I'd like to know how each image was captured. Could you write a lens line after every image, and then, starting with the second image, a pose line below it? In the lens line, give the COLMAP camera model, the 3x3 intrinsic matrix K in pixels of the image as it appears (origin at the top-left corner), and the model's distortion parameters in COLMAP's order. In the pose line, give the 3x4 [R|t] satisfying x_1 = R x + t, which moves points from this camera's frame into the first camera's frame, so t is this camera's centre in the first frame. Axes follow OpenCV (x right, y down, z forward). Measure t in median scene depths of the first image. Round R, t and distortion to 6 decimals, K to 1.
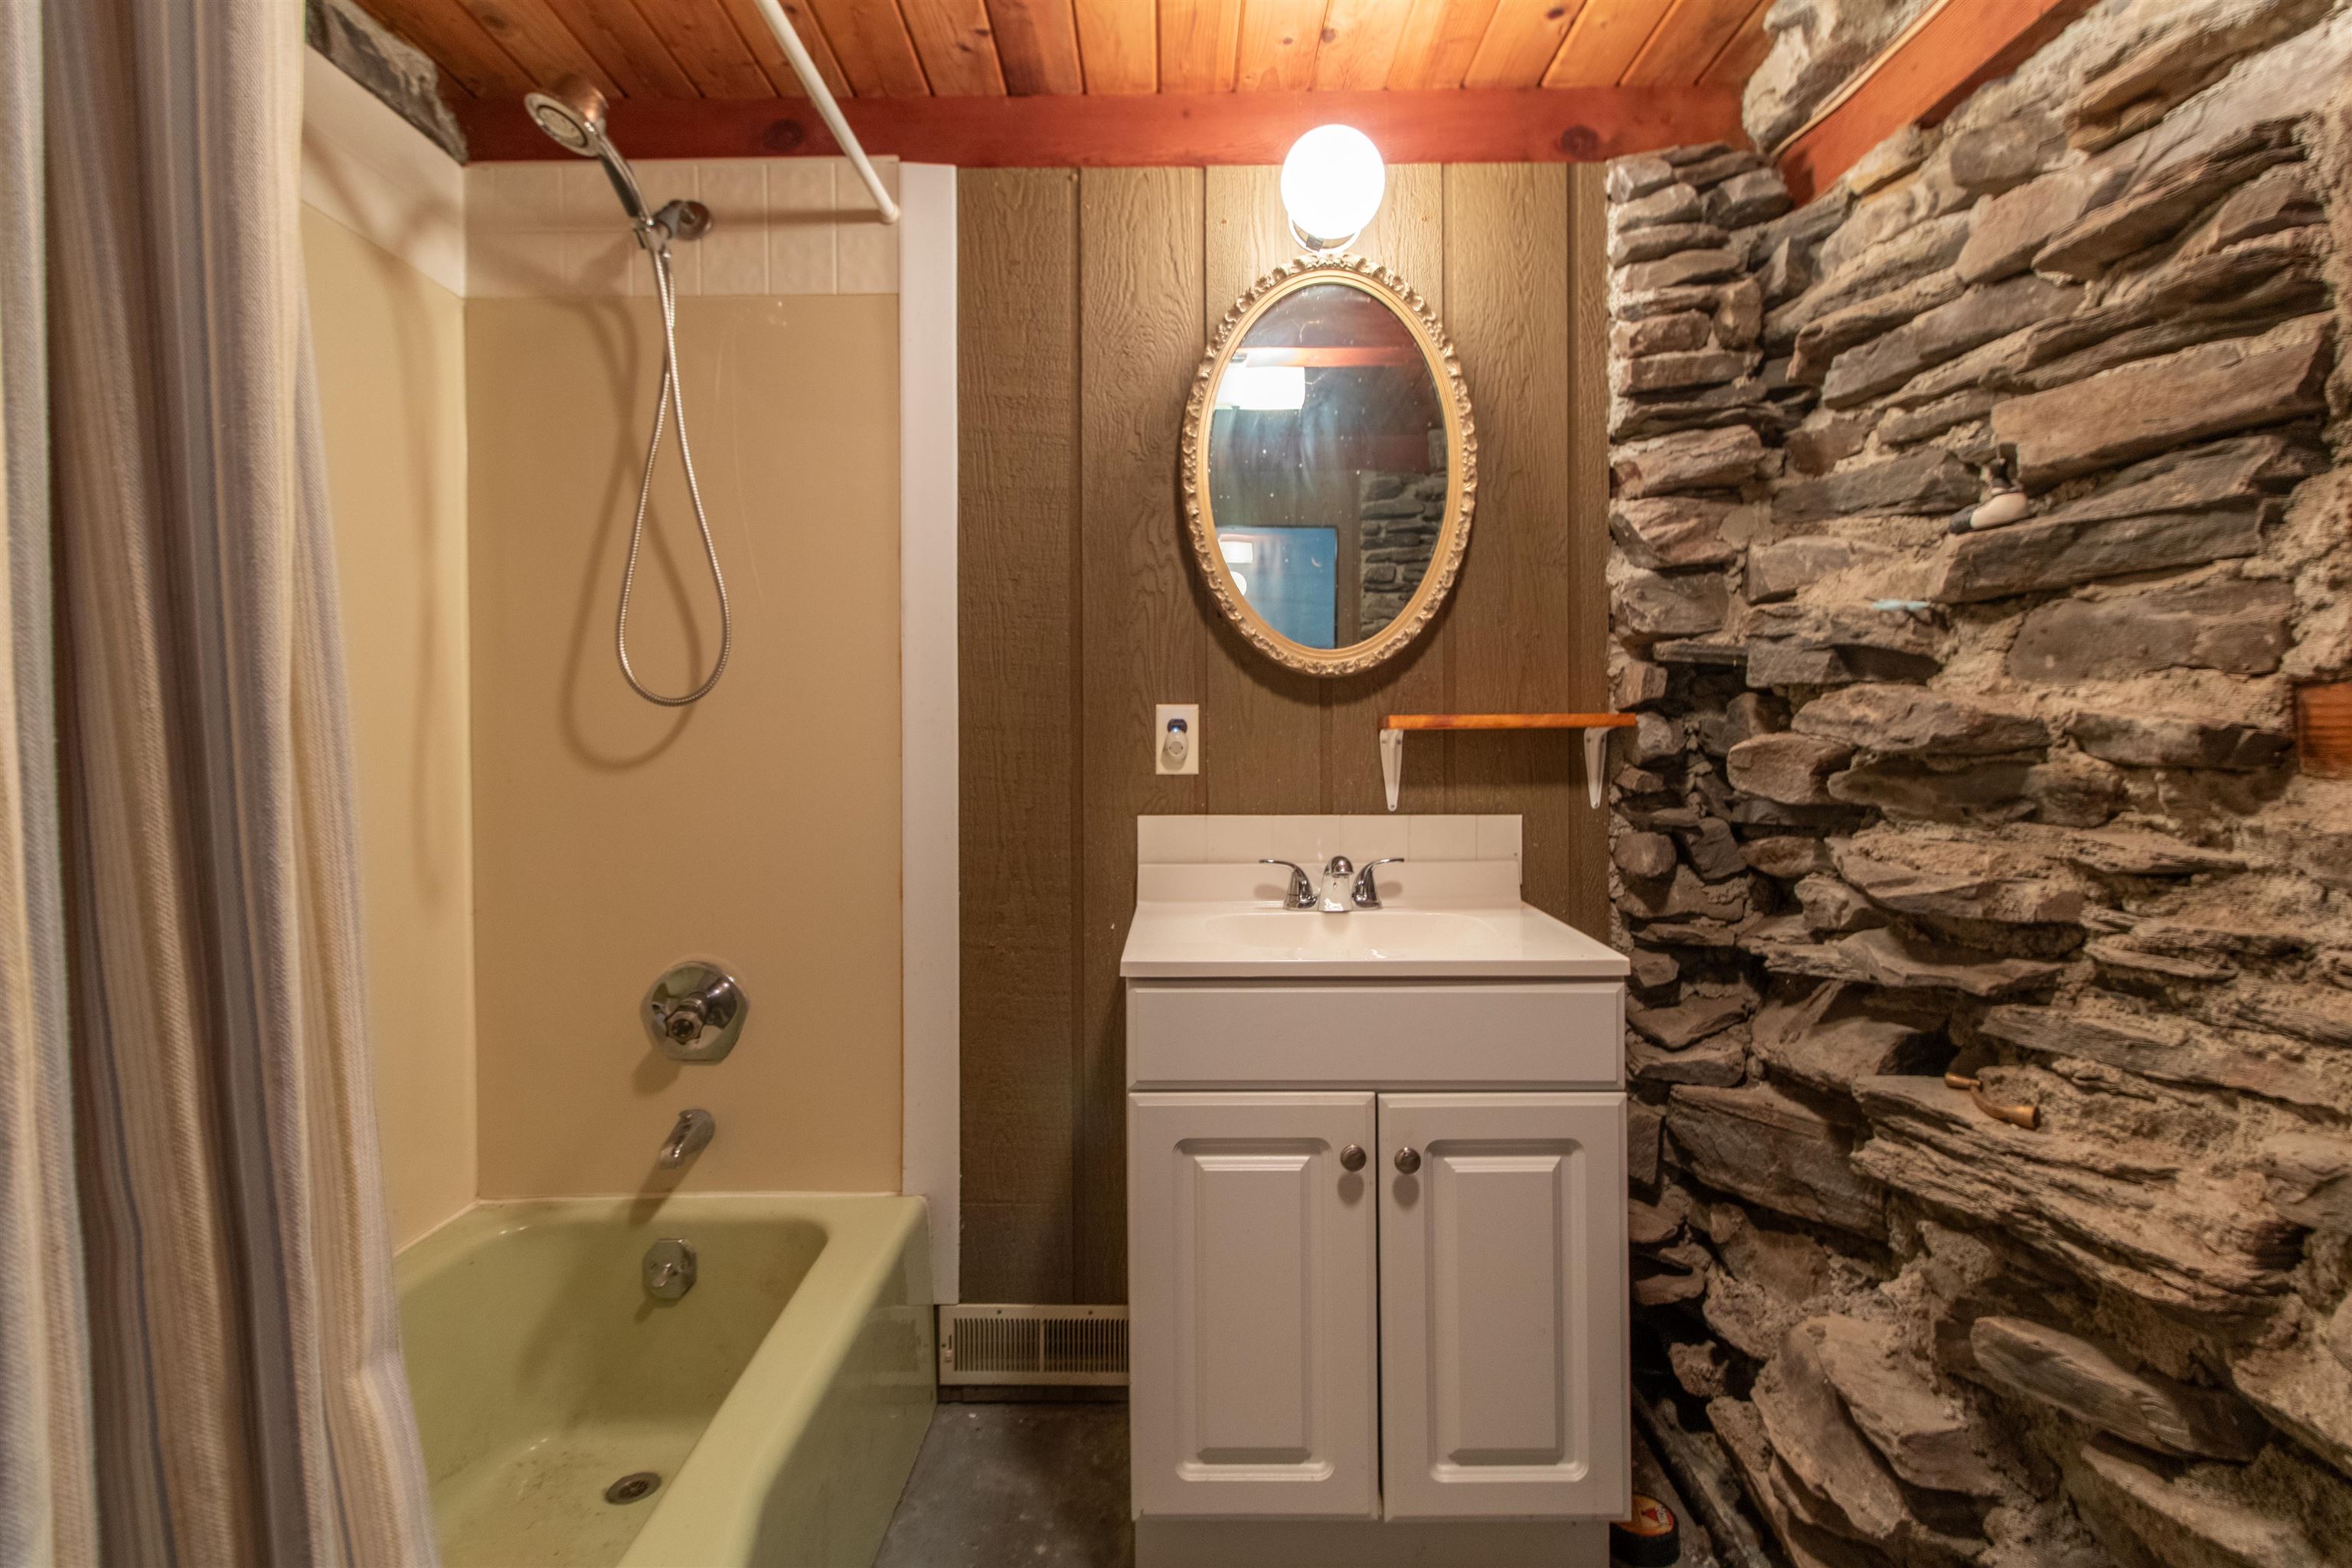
lens RADIAL K [[1101.9, 0, 1190.4], [0, 1101.9, 733.4], [0, 0, 1]] dist [0.000517, 0.000370]
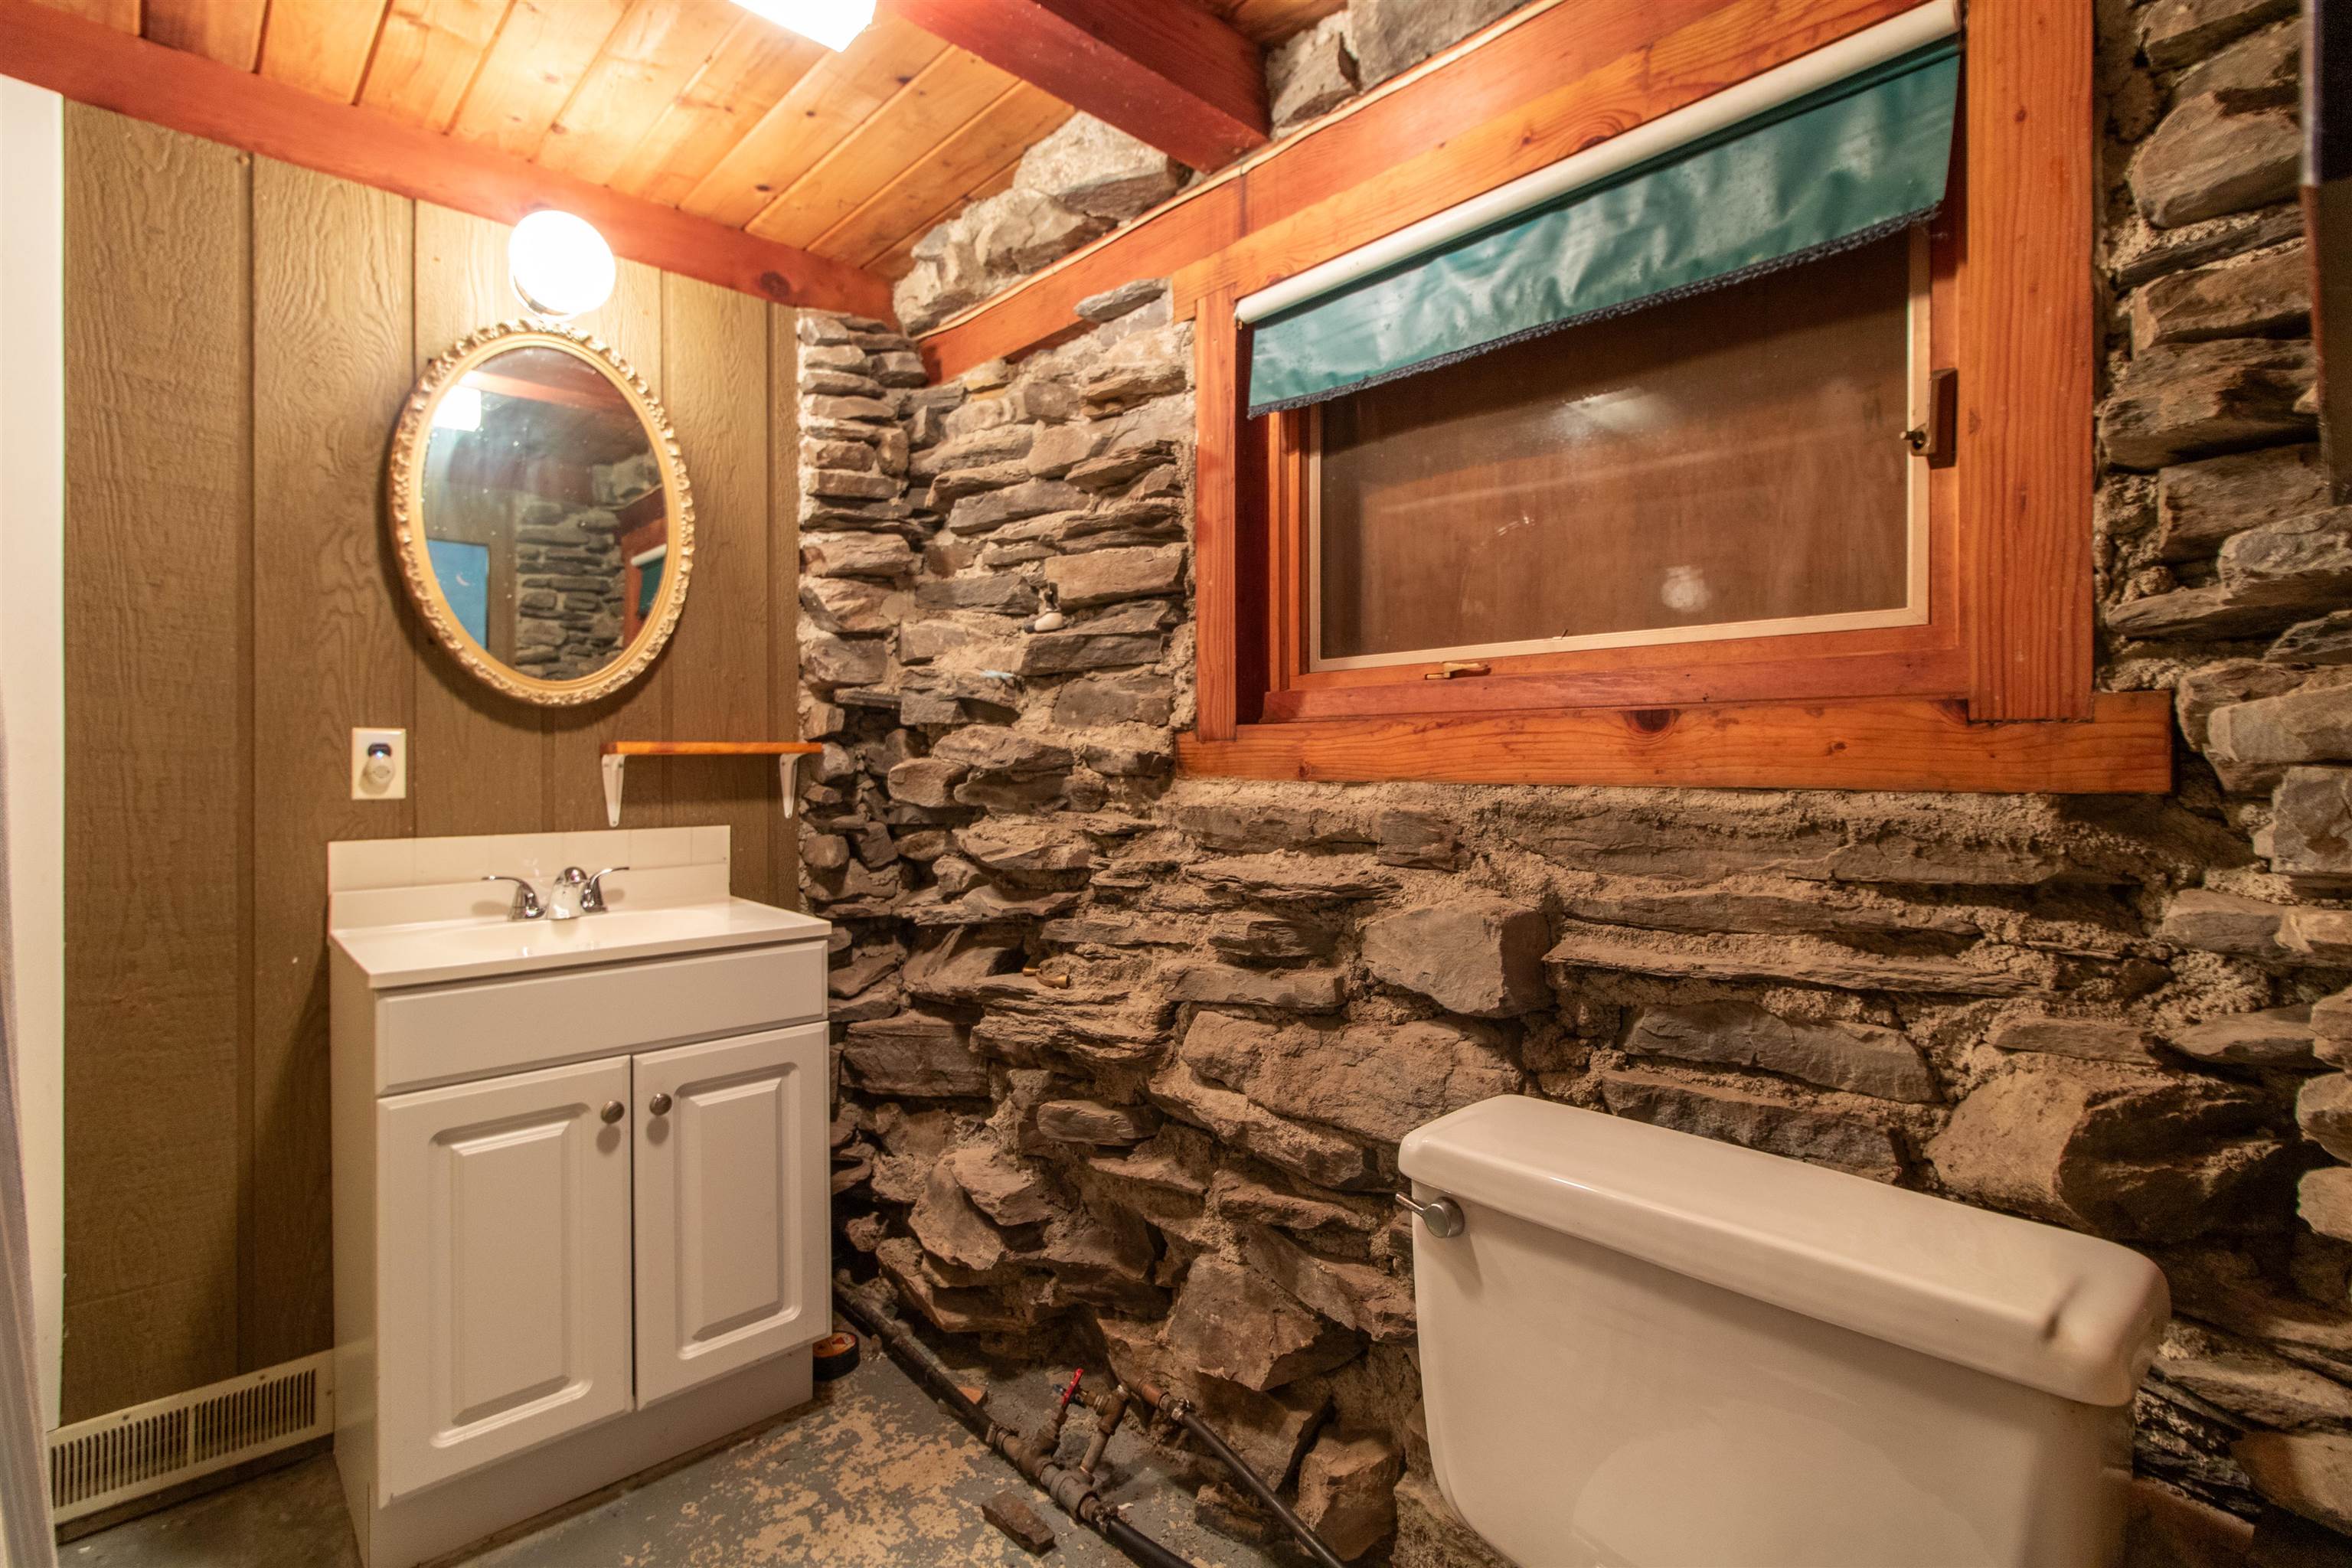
lens RADIAL K [[1101.9, 0, 1175.7], [0, 1101.9, 772.7], [0, 0, 1]] dist [0.000517, 0.000370]
pose [[0.729706, -0.006576, 0.683730, -0.187282], [0.001395, 0.999966, 0.008128, 0.007353], [-0.683760, -0.004978, 0.729690, -0.242997]]
